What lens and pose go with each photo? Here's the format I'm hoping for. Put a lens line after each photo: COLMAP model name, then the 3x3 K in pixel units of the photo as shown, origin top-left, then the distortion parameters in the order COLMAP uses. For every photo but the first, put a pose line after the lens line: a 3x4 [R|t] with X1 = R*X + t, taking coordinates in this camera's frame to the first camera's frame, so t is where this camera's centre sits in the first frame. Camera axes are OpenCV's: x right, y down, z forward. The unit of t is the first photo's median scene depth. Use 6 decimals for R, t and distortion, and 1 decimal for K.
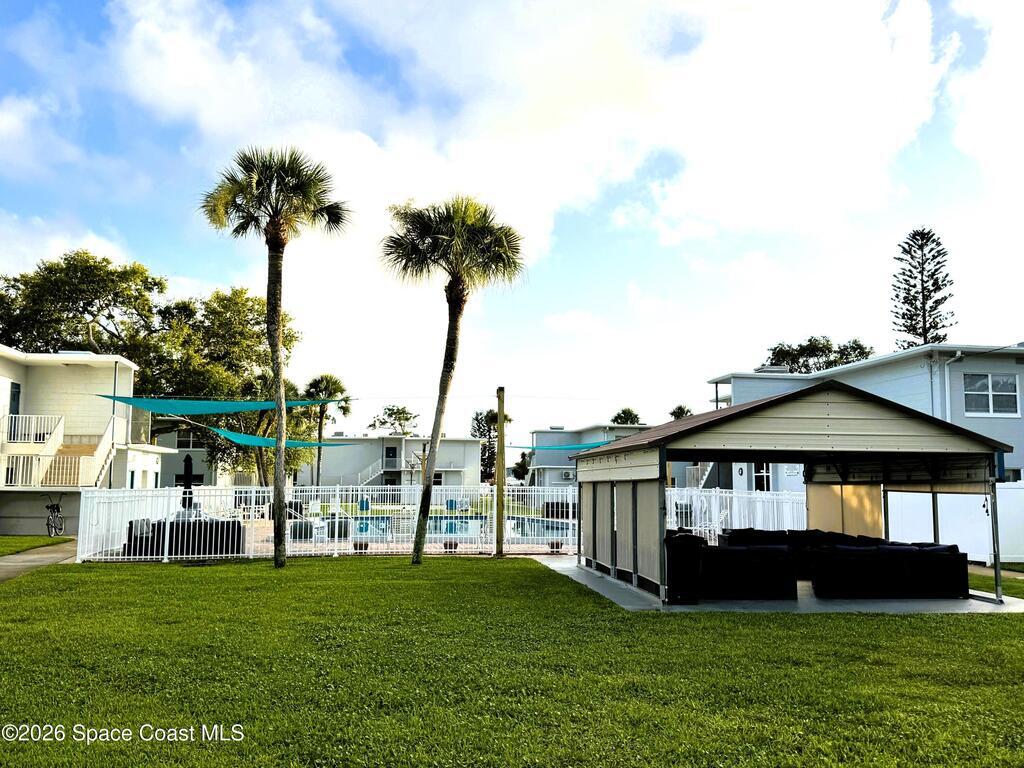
lens RADIAL K [[901.2, 0, 512.0], [0, 901.2, 384.0], [0, 0, 1]] dist [0.059382, 0.000910]
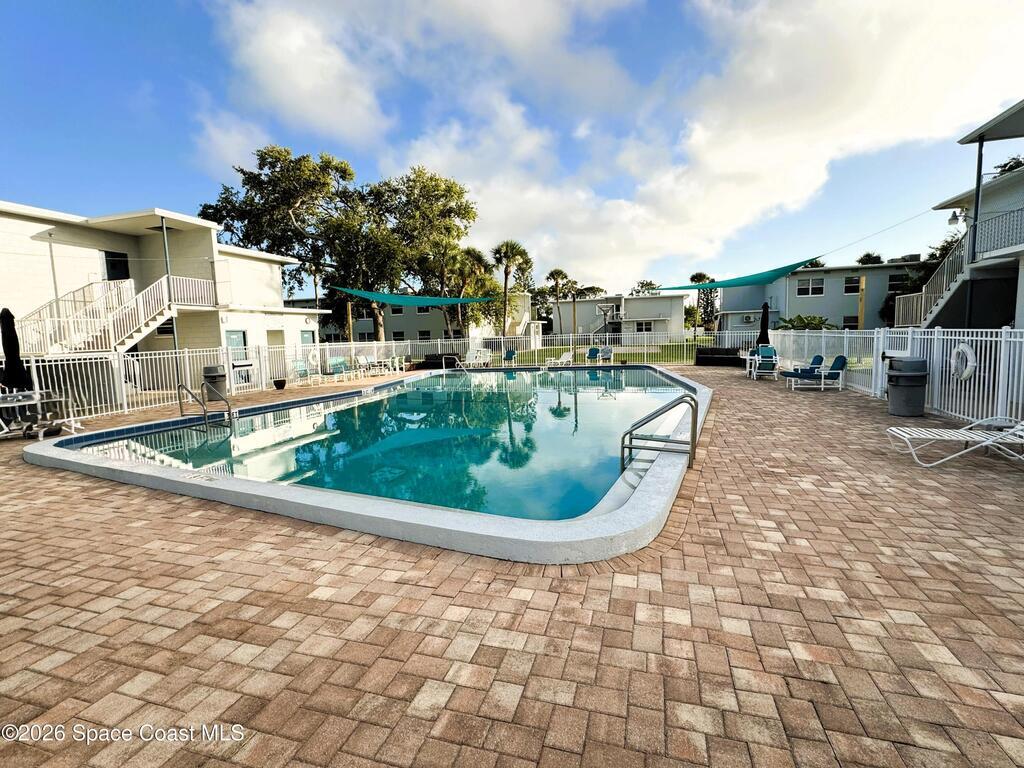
lens RADIAL K [[481.2, 0, 512.0], [0, 481.2, 384.0], [0, 0, 1]] dist [-0.001352, 0.000189]
pose [[0.905878, 0.009912, -0.423423, 0.049172], [0.082806, 0.976289, 0.200009, 0.034981], [0.415366, -0.216246, 0.883577, 0.317301]]
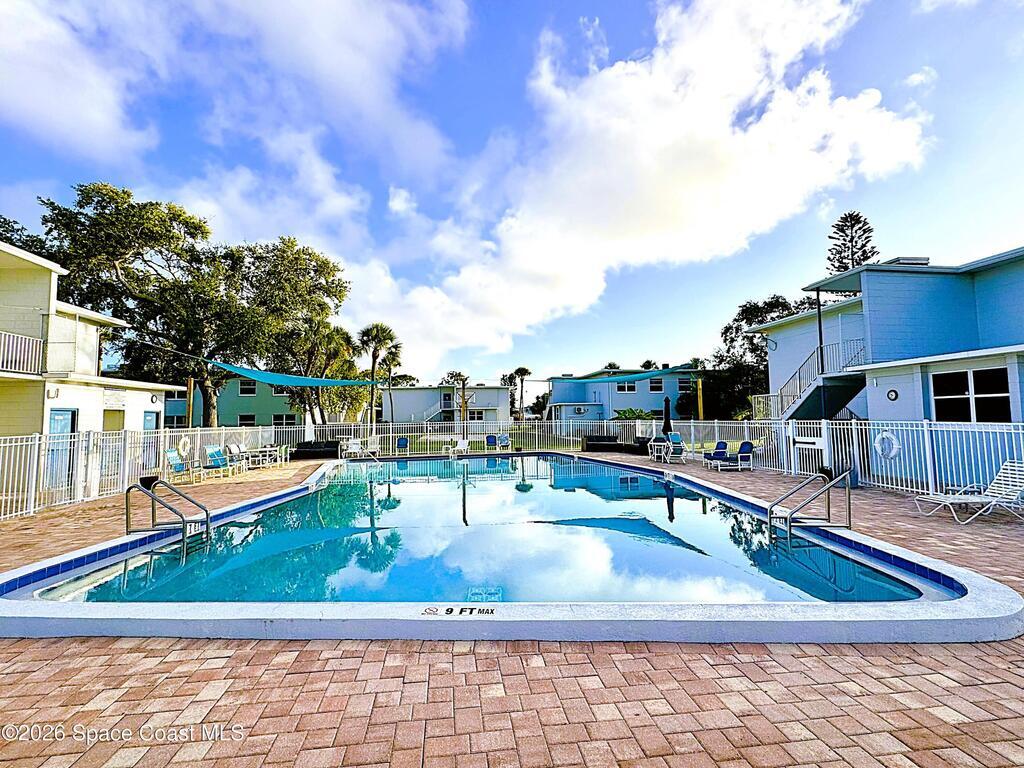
lens RADIAL K [[481.2, 0, 512.0], [0, 481.2, 384.0], [0, 0, 1]] dist [-0.001352, 0.000189]
pose [[0.999627, -0.021207, -0.017227, -0.022347], [0.021911, 0.998888, 0.041740, 0.032525], [0.016323, -0.042102, 0.998980, 0.307019]]
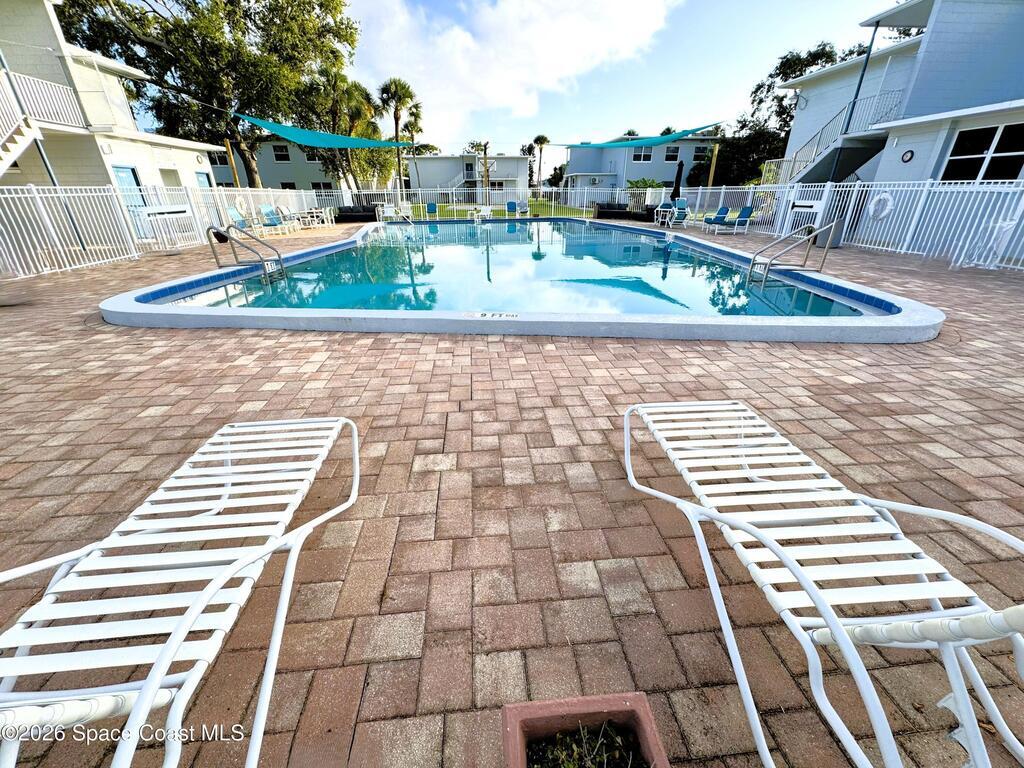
lens RADIAL K [[406.9, 0, 512.1], [0, 406.9, 380.2], [0, 0, 1]] dist [-0.000589, 0.000054]
pose [[0.998259, 0.013842, -0.057327, -0.023222], [0.017867, 0.855391, 0.517674, 0.037849], [0.056203, -0.517798, 0.853655, 0.304477]]
